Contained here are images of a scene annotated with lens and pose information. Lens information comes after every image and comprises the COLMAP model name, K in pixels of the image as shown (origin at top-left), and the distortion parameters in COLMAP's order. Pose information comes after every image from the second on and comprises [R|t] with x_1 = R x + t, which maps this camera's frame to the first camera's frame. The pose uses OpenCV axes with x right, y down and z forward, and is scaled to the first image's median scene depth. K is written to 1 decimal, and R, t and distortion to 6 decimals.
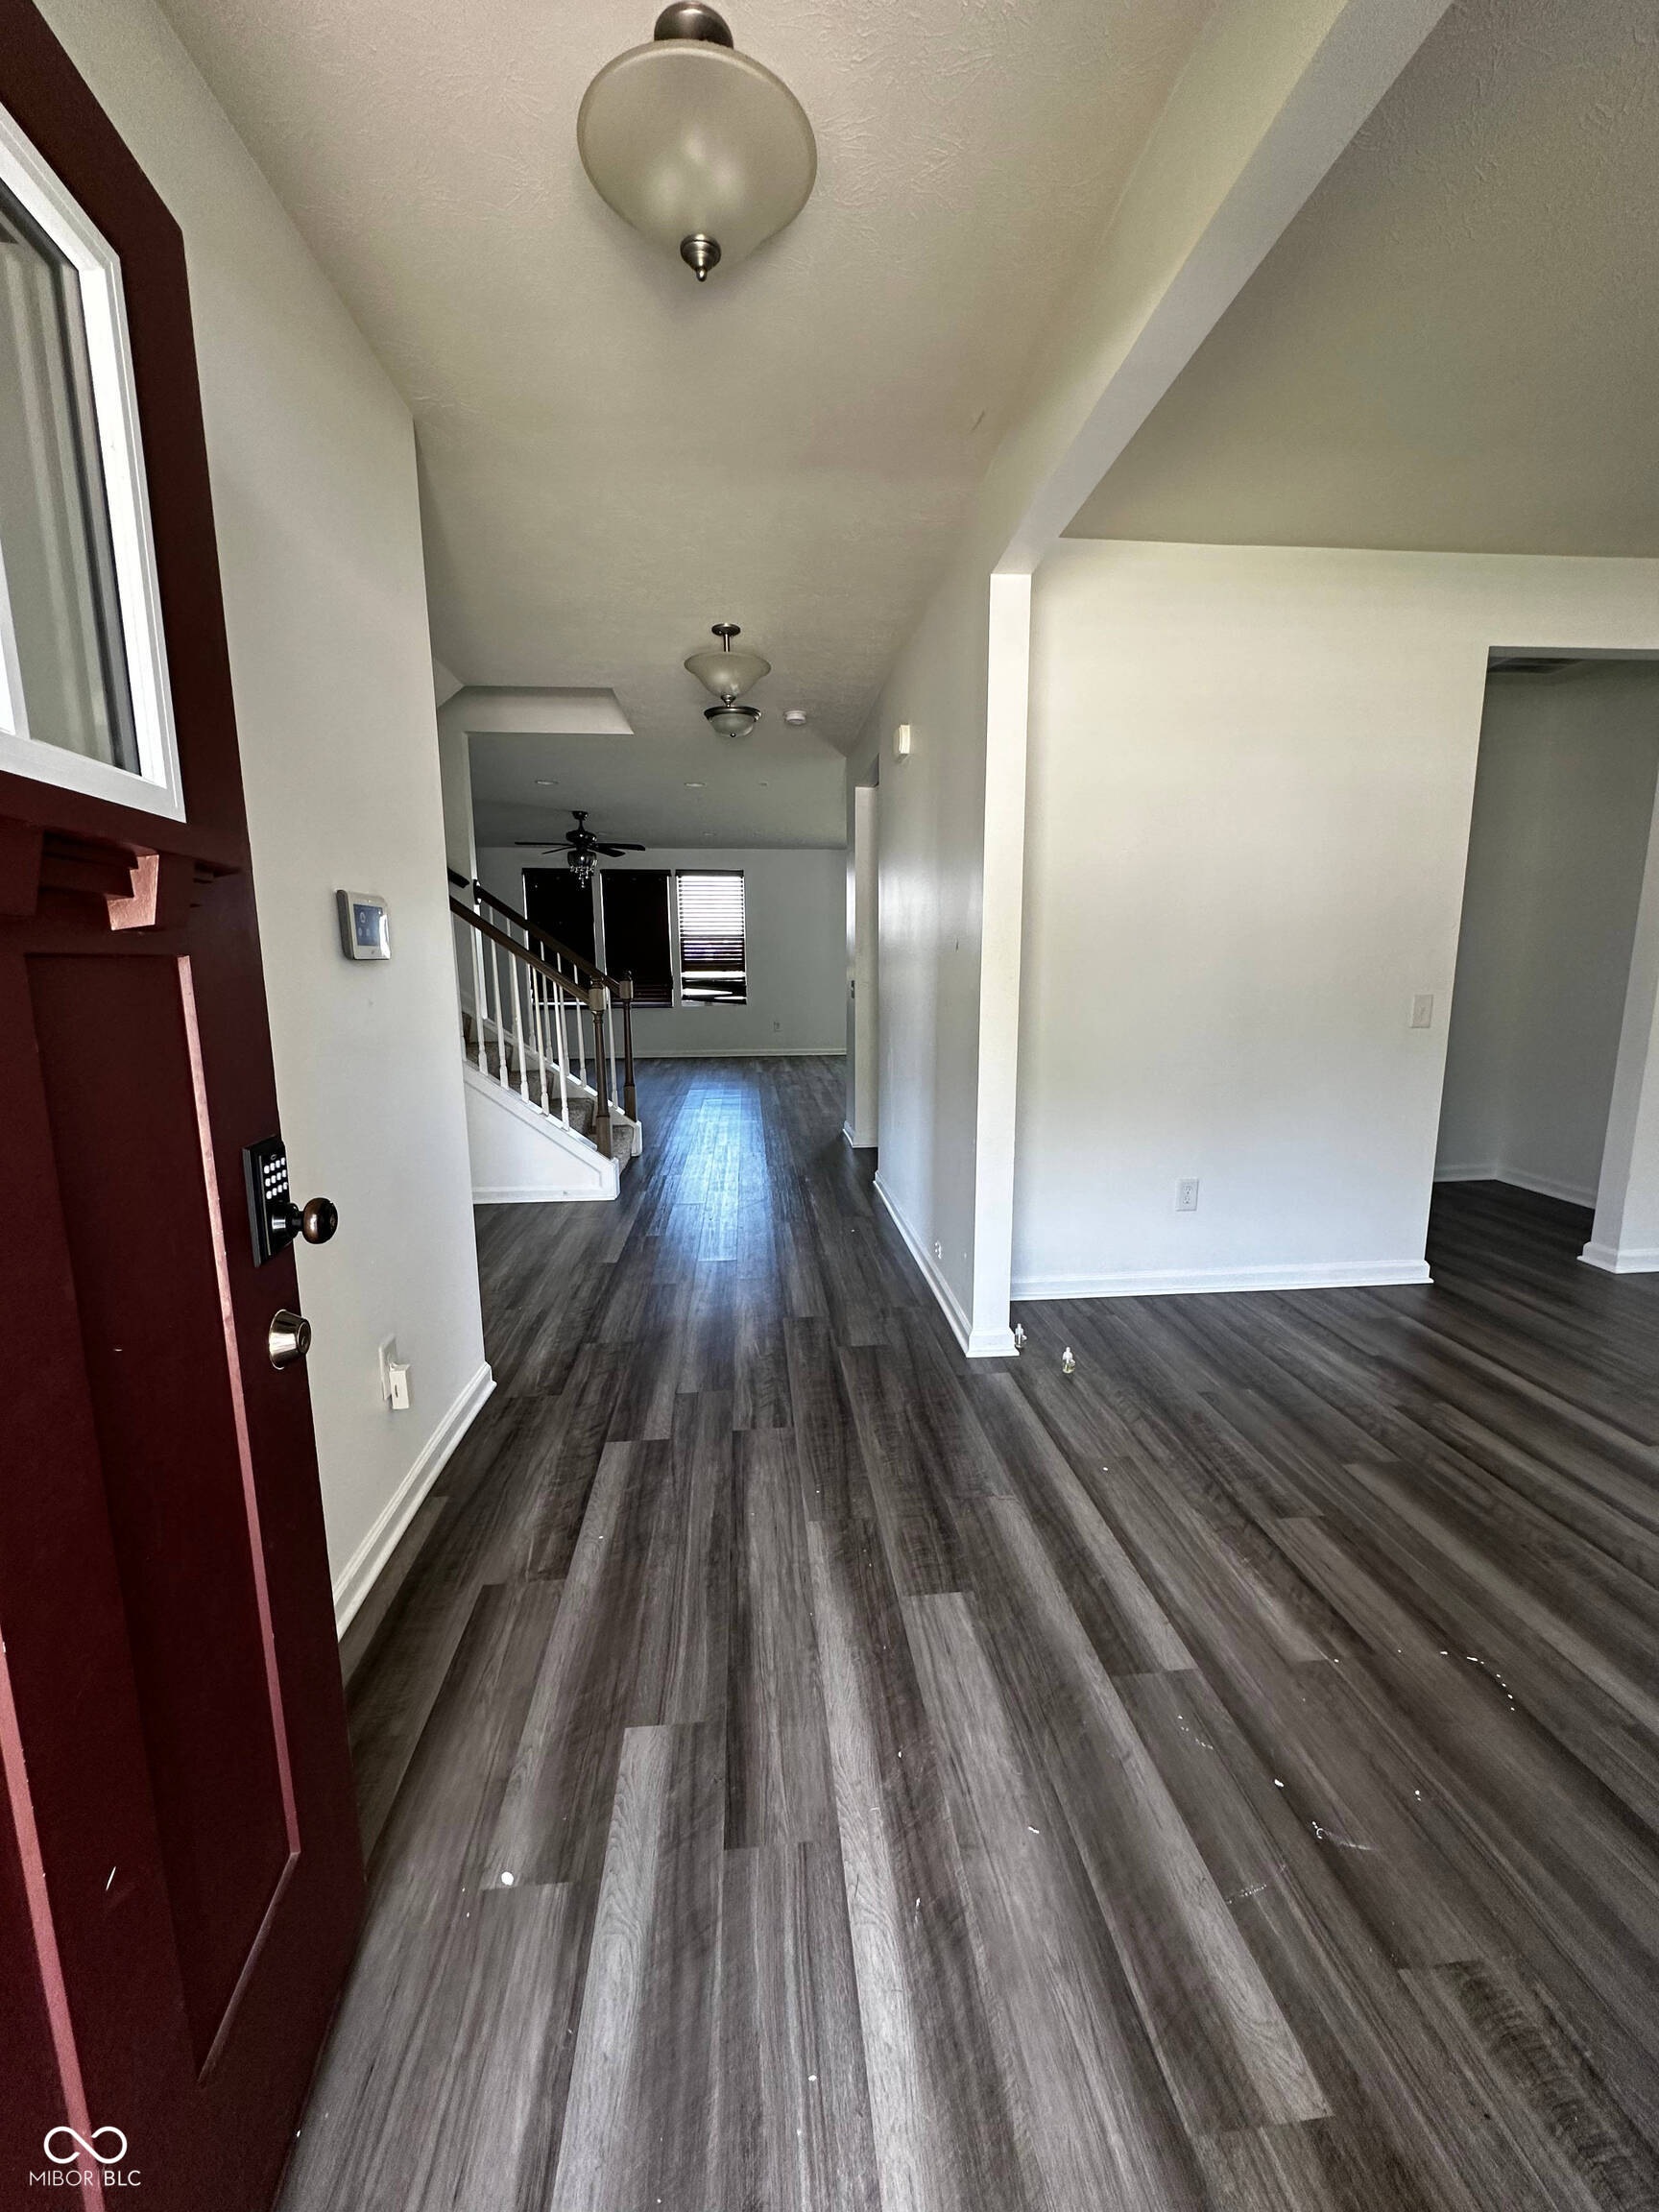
lens RADIAL K [[885.1, 0, 826.5], [0, 885.1, 1102.0], [0, 0, 1]] dist [-0.002780, -0.000045]
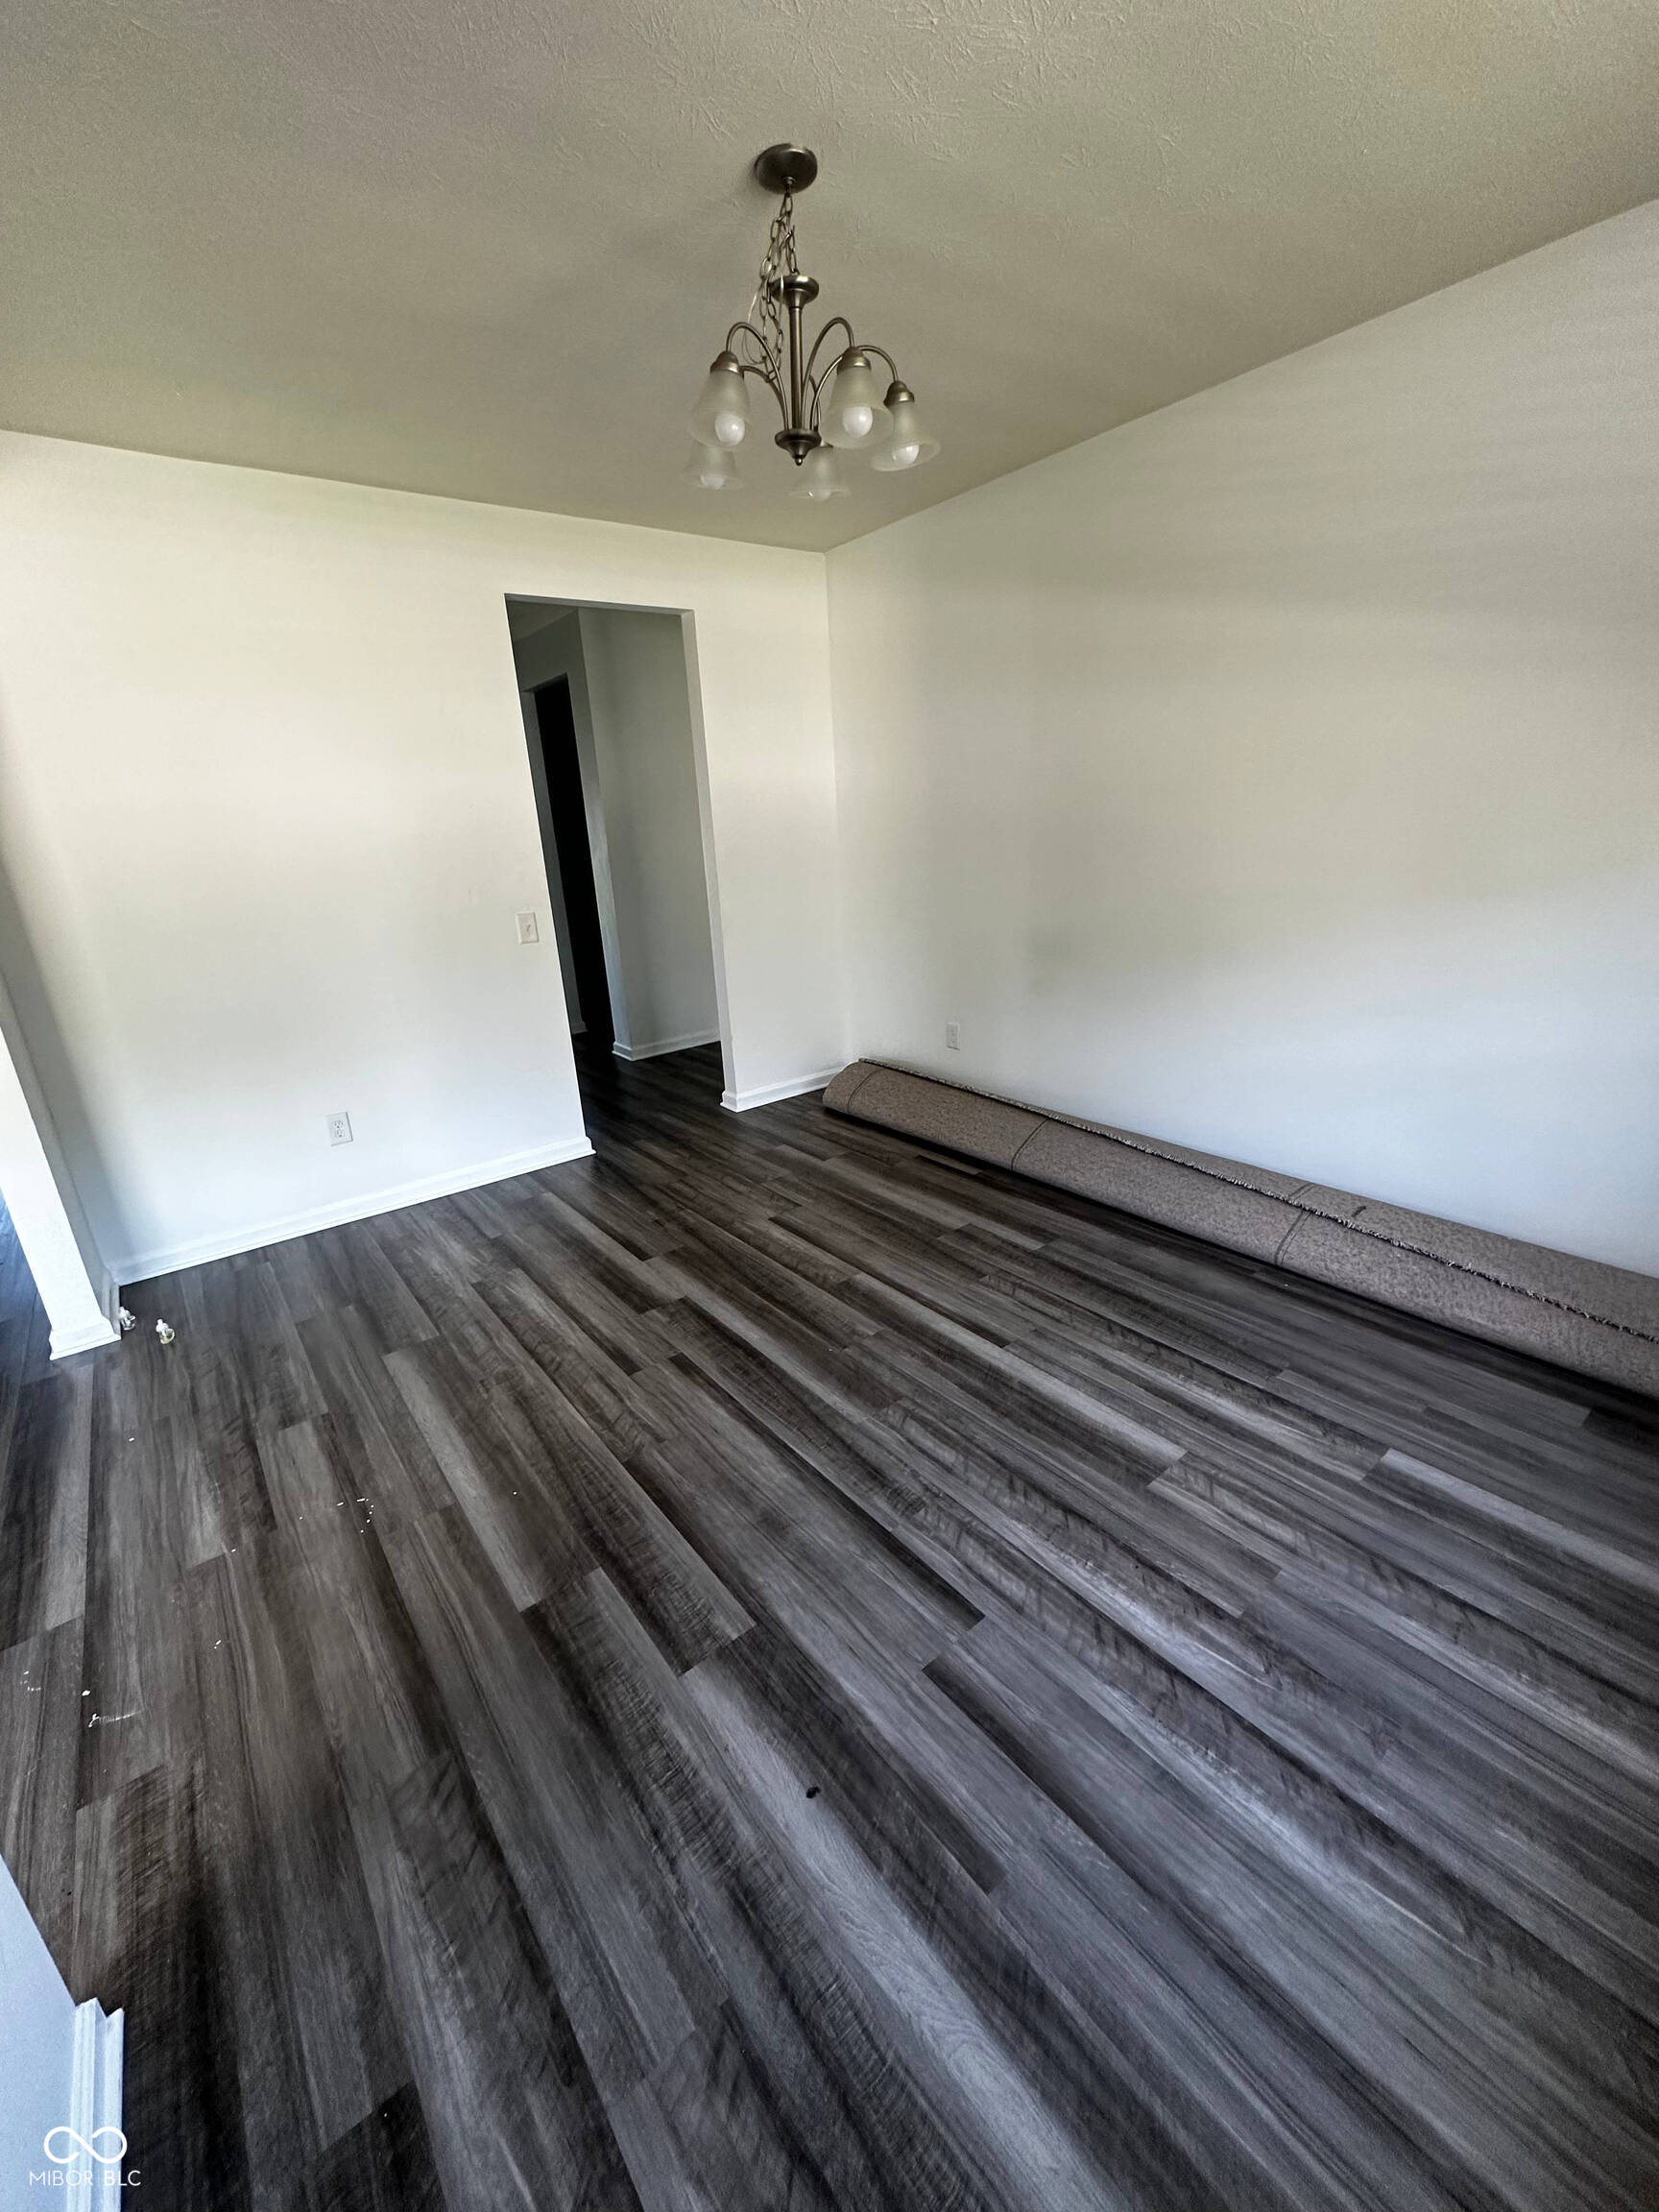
lens RADIAL K [[885.1, 0, 836.2], [0, 885.1, 1102.0], [0, 0, 1]] dist [-0.002780, -0.000045]
pose [[0.835798, -0.202427, 0.510358, 0.425096], [0.133500, 0.976582, 0.168720, -0.026337], [-0.532559, -0.072883, 0.843249, -0.214651]]
